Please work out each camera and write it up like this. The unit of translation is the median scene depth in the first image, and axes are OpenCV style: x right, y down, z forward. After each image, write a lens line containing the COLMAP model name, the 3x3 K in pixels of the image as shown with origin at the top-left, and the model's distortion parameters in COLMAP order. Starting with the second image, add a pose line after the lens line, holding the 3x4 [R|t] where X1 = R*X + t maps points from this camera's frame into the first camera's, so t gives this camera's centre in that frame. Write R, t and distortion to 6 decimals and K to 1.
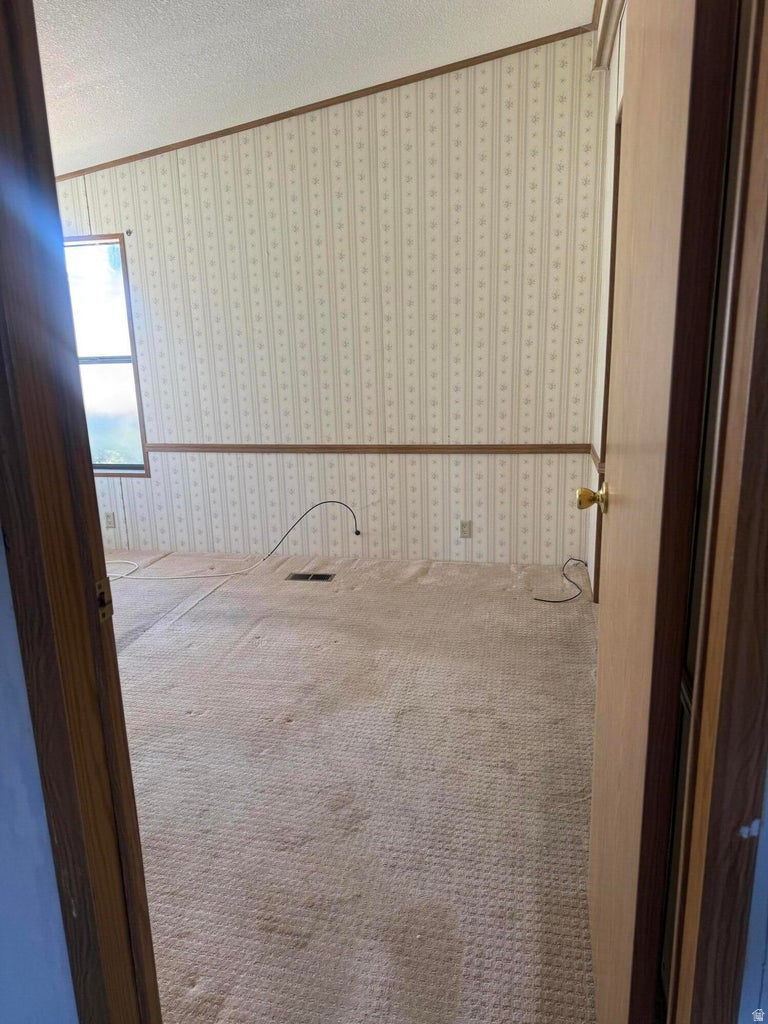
lens RADIAL K [[719.2, 0, 384.0], [0, 719.2, 512.0], [0, 0, 1]] dist [0.123767, -0.005015]
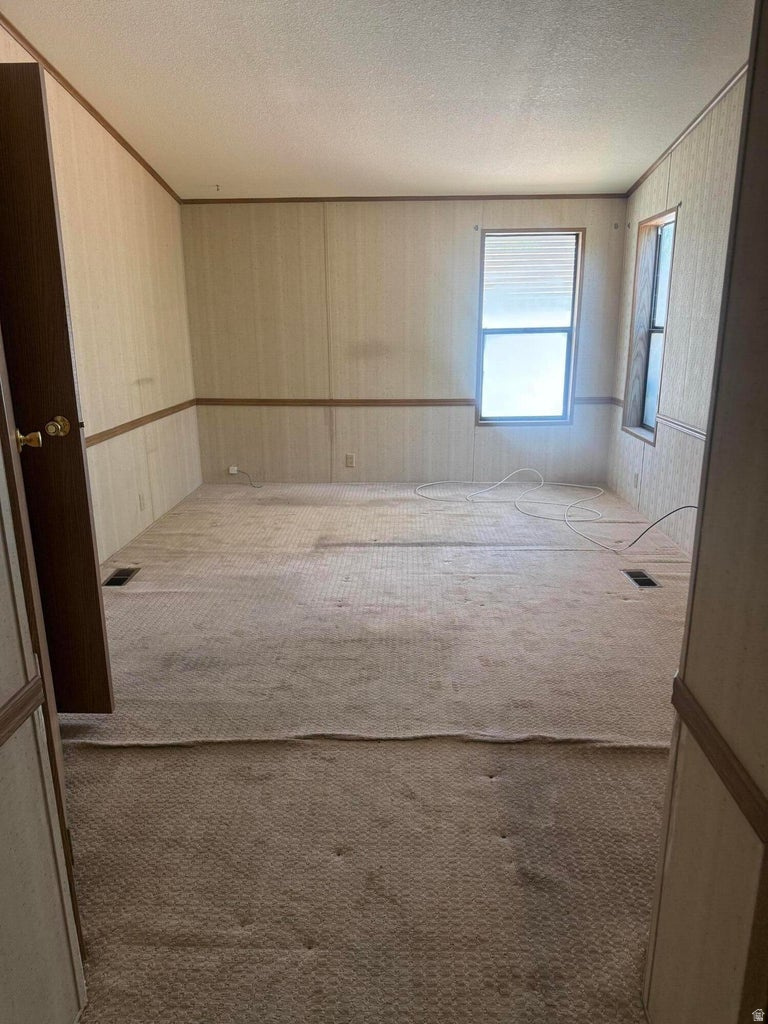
lens RADIAL K [[719.2, 0, 384.0], [0, 719.2, 512.0], [0, 0, 1]] dist [0.123767, -0.005015]
pose [[0.194304, 0.280831, -0.939883, 0.698665], [-0.233586, 0.943829, 0.233720, -0.132064], [0.952724, 0.174131, 0.248988, 0.465971]]
